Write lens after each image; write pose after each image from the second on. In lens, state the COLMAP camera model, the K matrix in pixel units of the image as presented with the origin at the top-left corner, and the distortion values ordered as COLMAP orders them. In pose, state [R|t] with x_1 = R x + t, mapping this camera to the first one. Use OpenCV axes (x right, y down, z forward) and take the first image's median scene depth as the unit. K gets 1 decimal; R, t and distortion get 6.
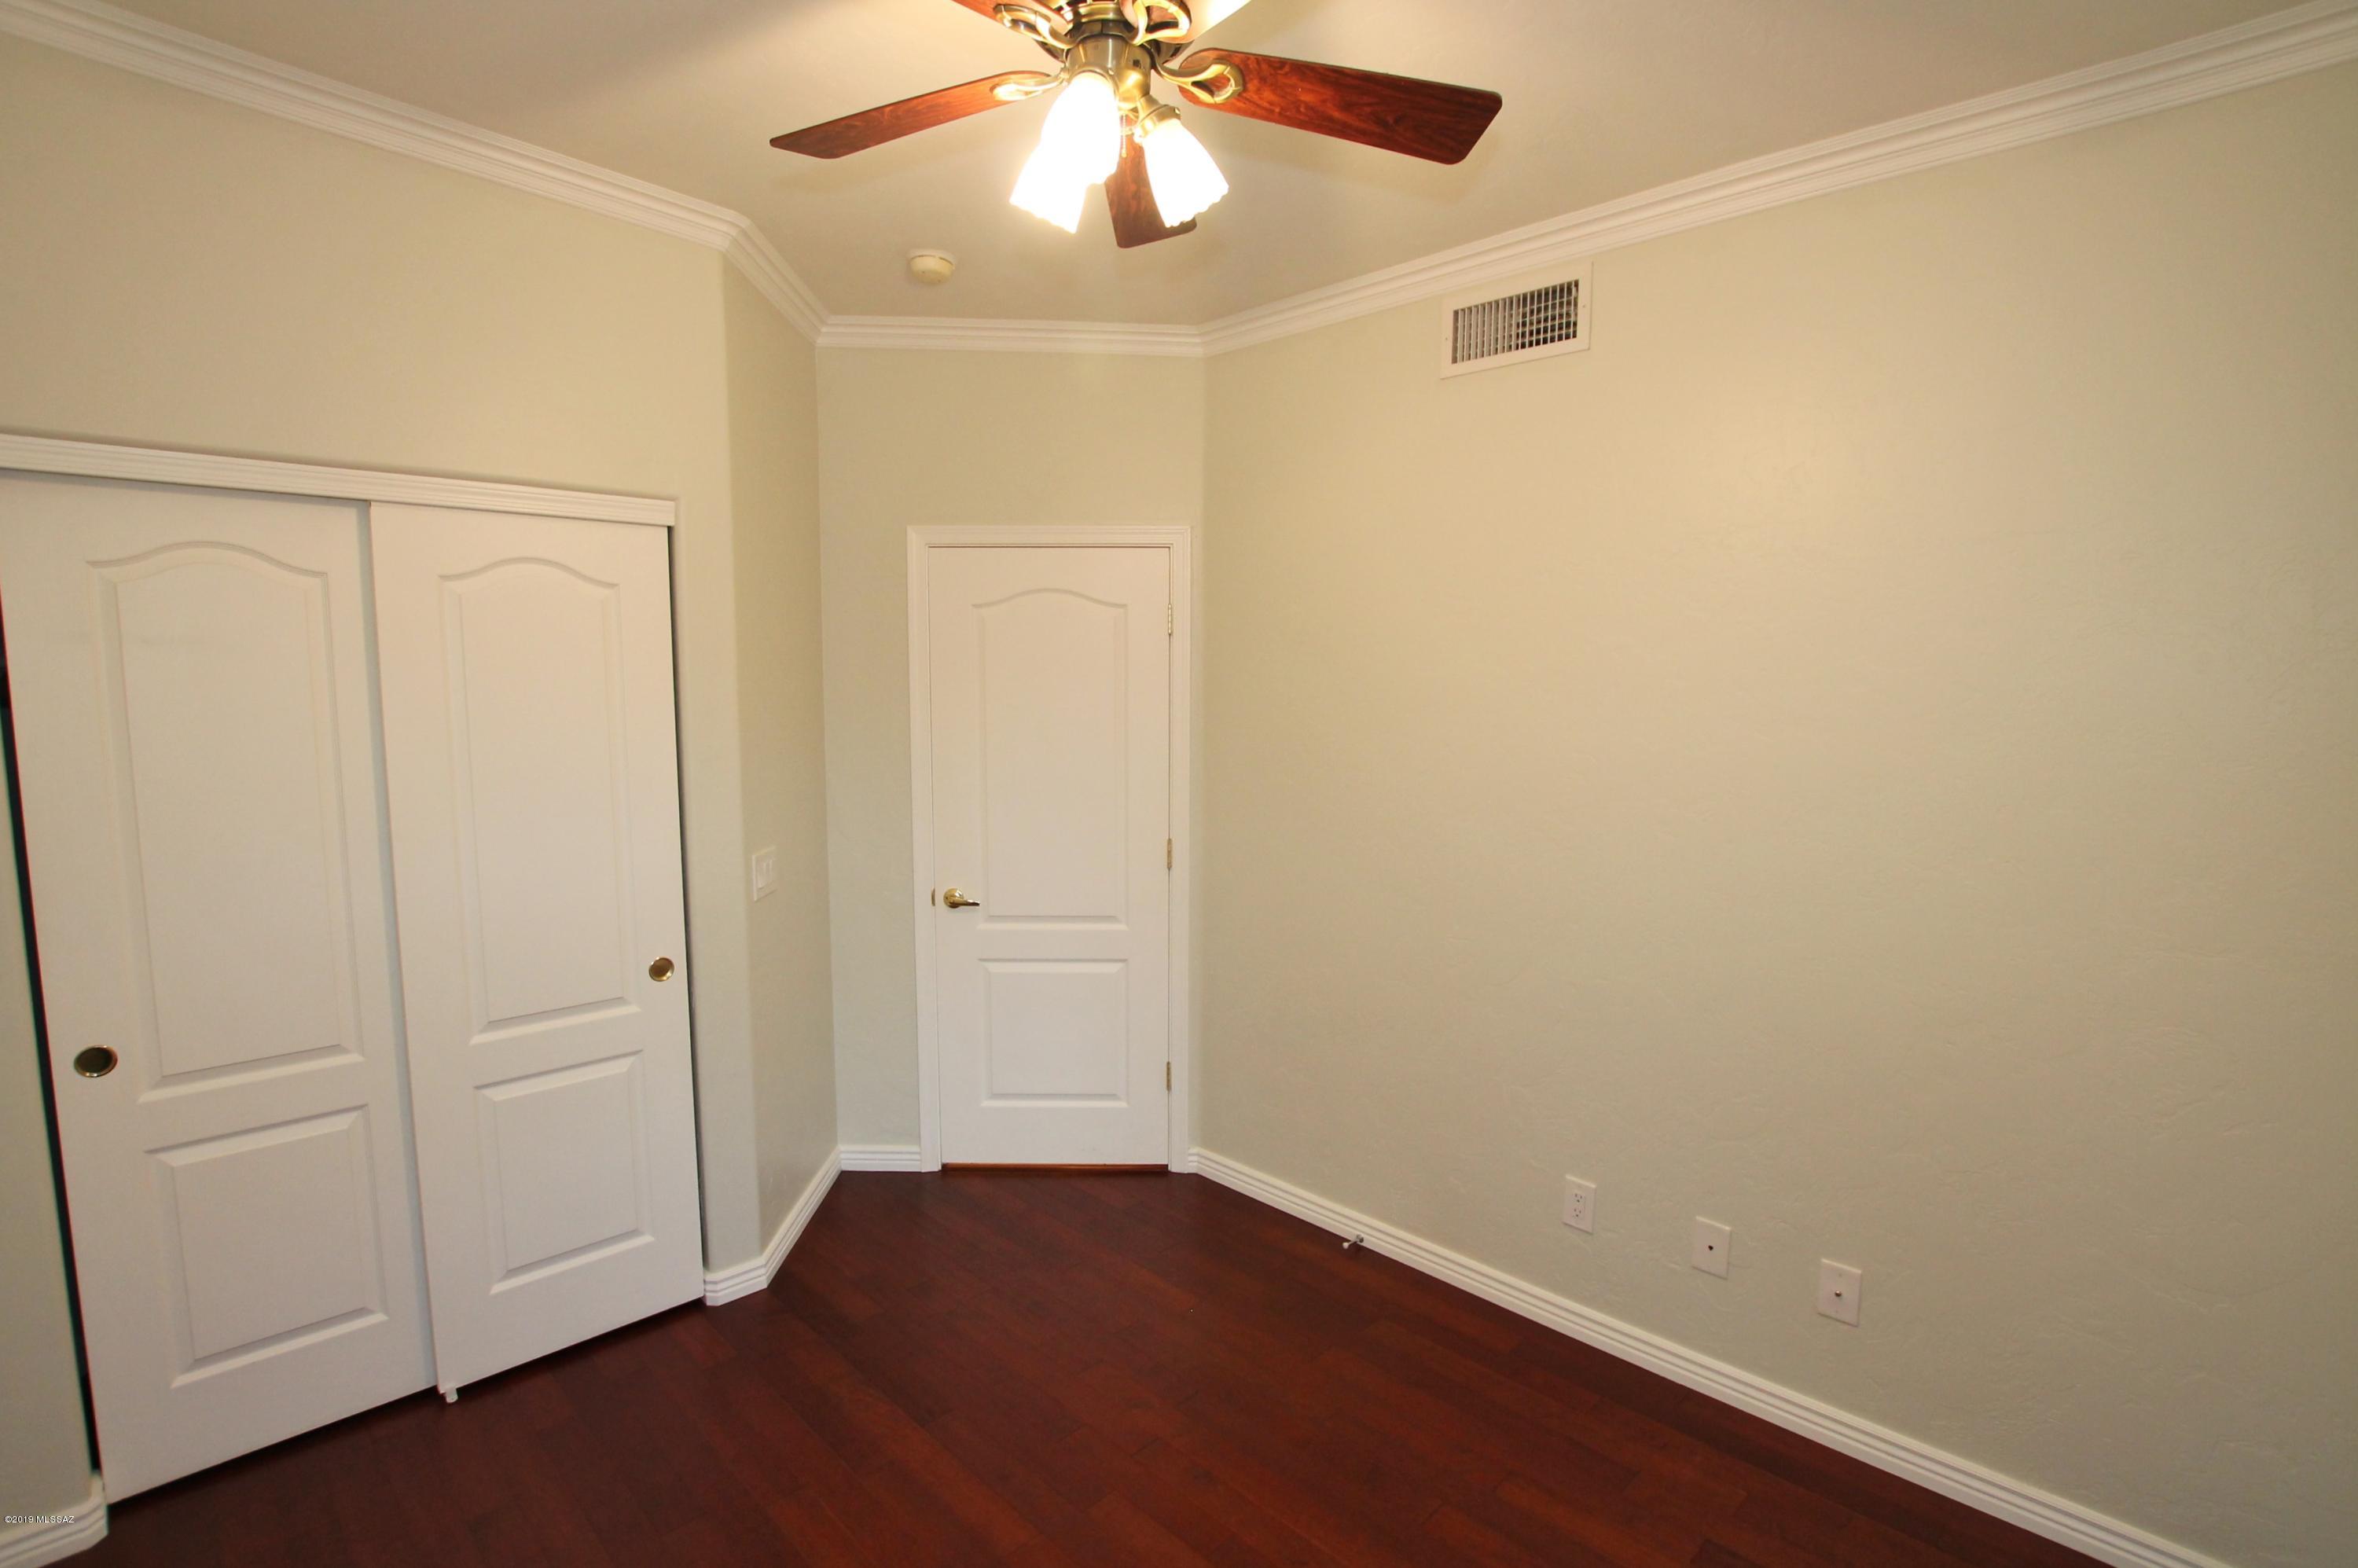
lens RADIAL K [[1110.8, 0, 1175.4], [0, 1110.8, 787.8], [0, 0, 1]] dist [-0.016581, -0.000556]
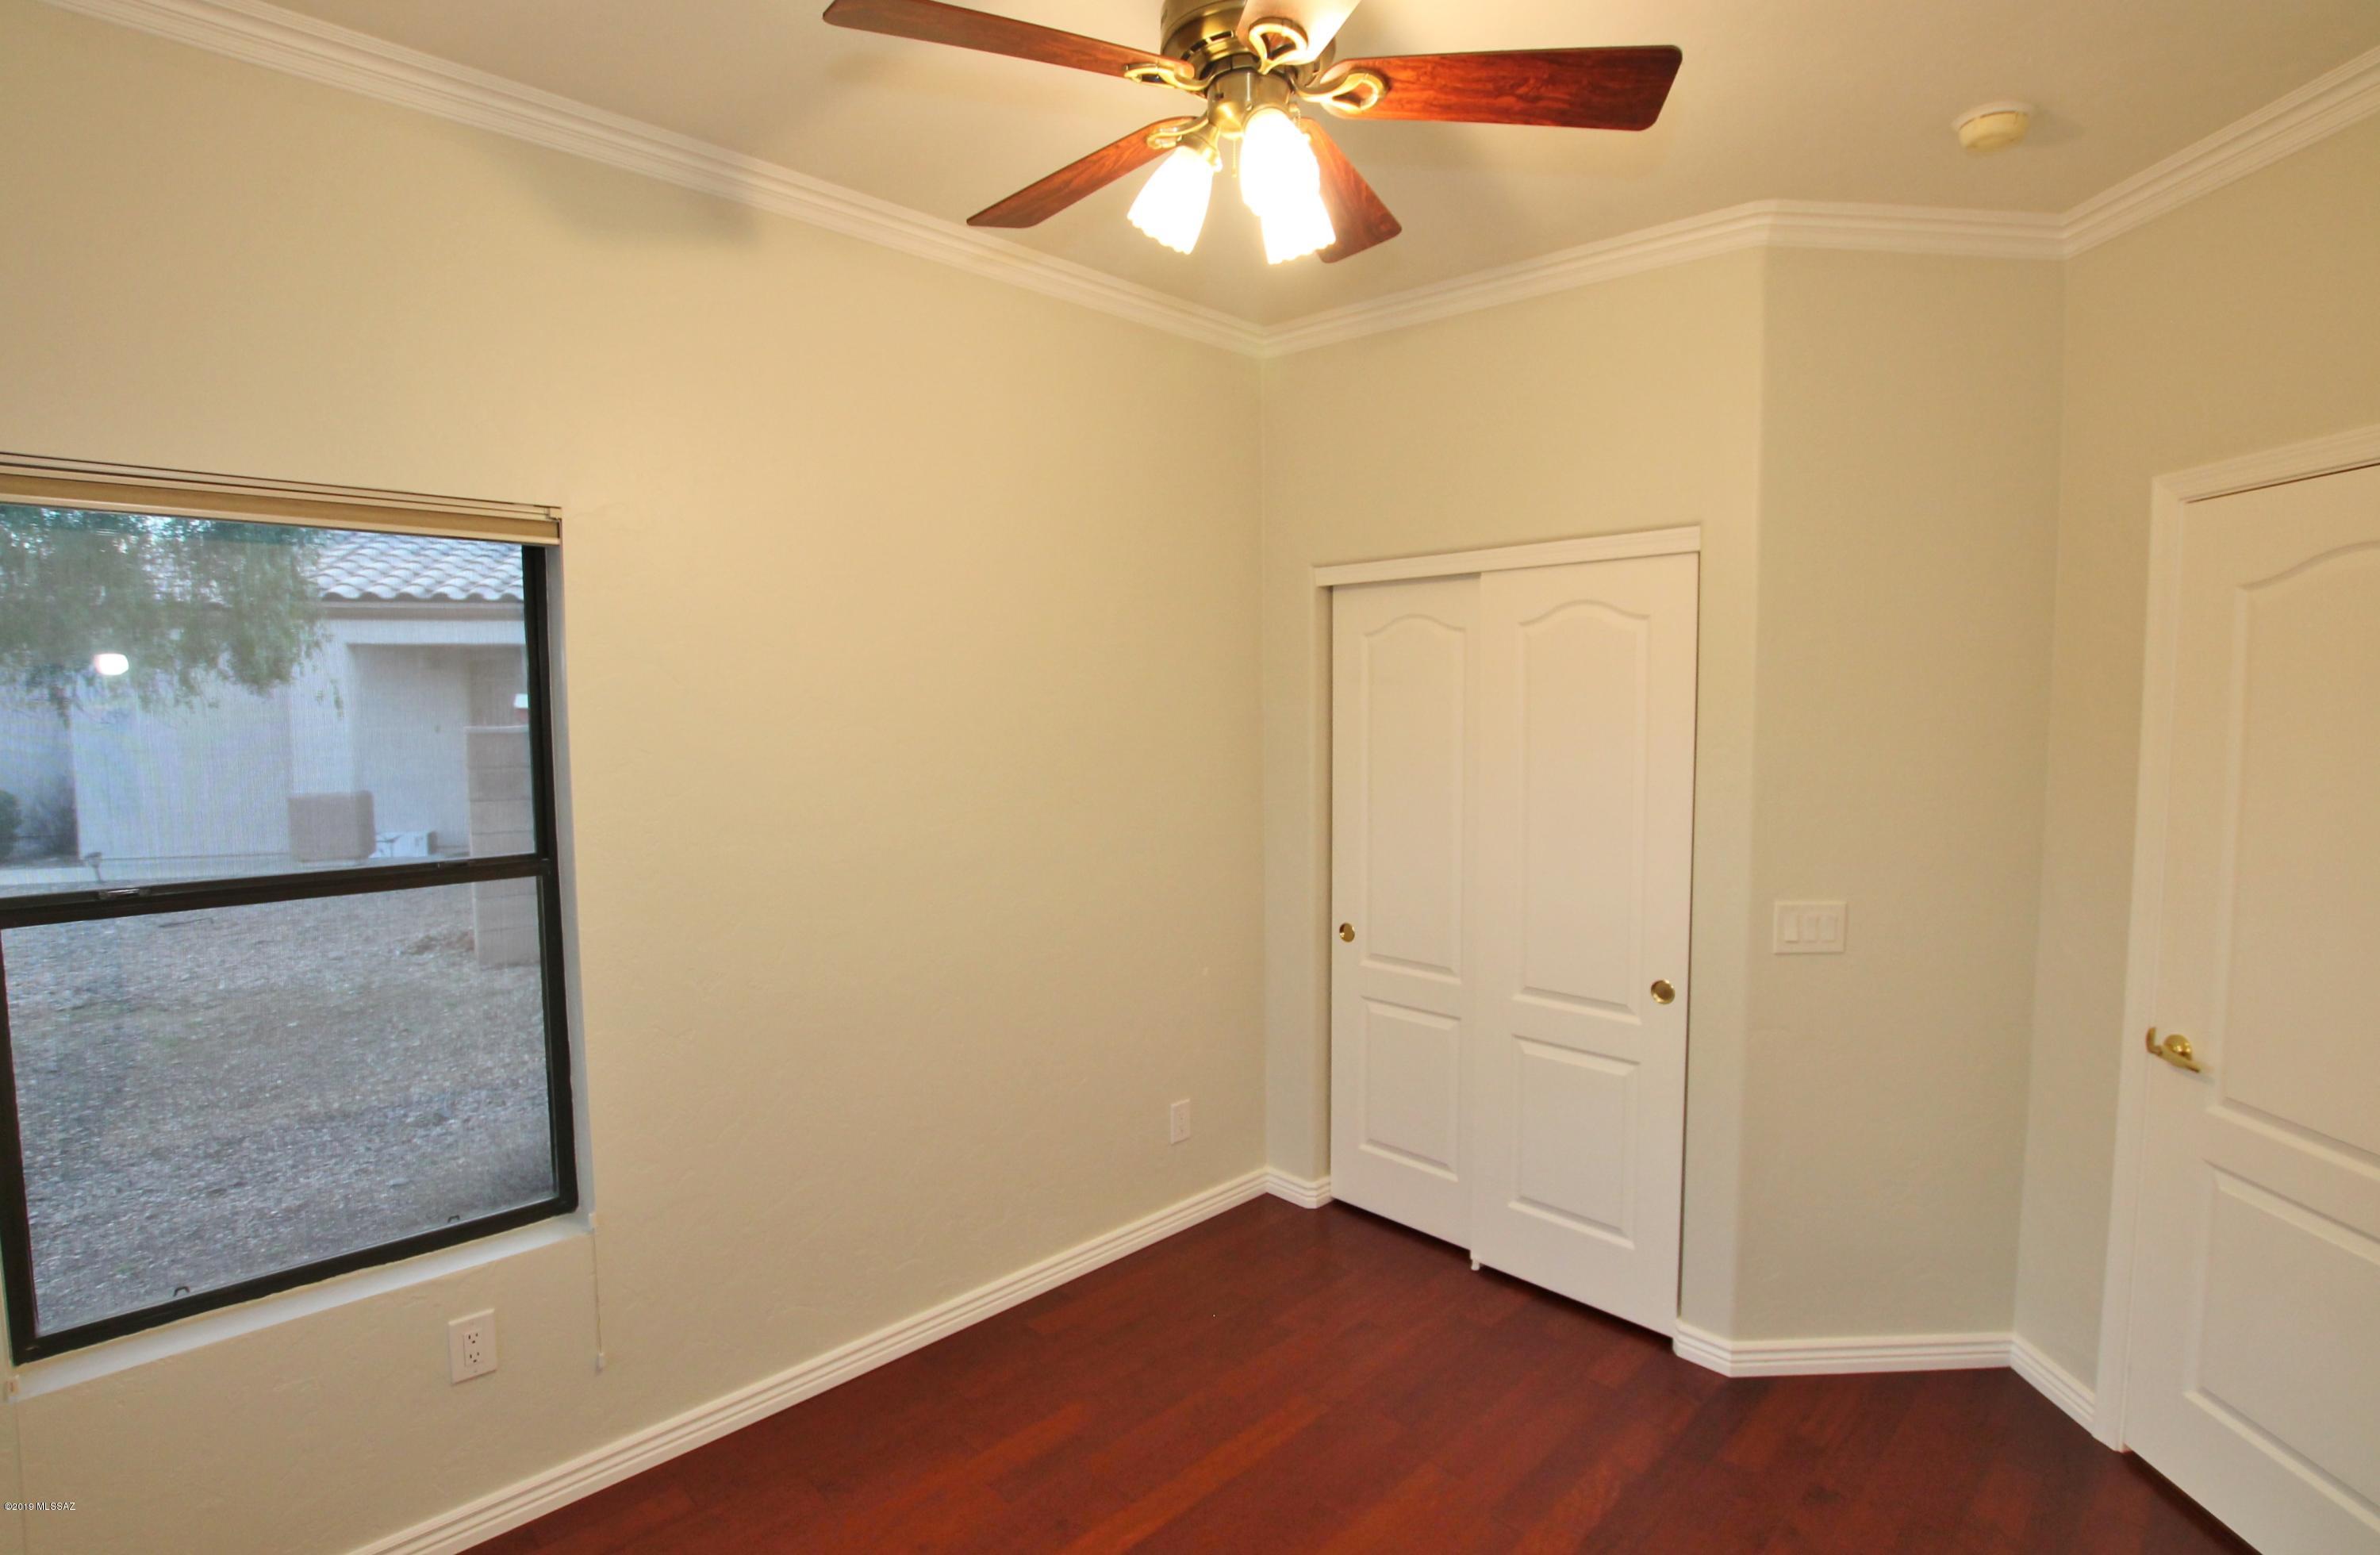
lens RADIAL K [[1141.9, 0, 1187.4], [0, 1141.9, 781.0], [0, 0, 1]] dist [-0.020646, -0.000202]
pose [[-0.000401, 0.067244, -0.997736, 0.580818], [-0.094480, 0.993271, 0.066981, -0.057986], [0.995527, 0.094293, 0.005955, 0.567599]]
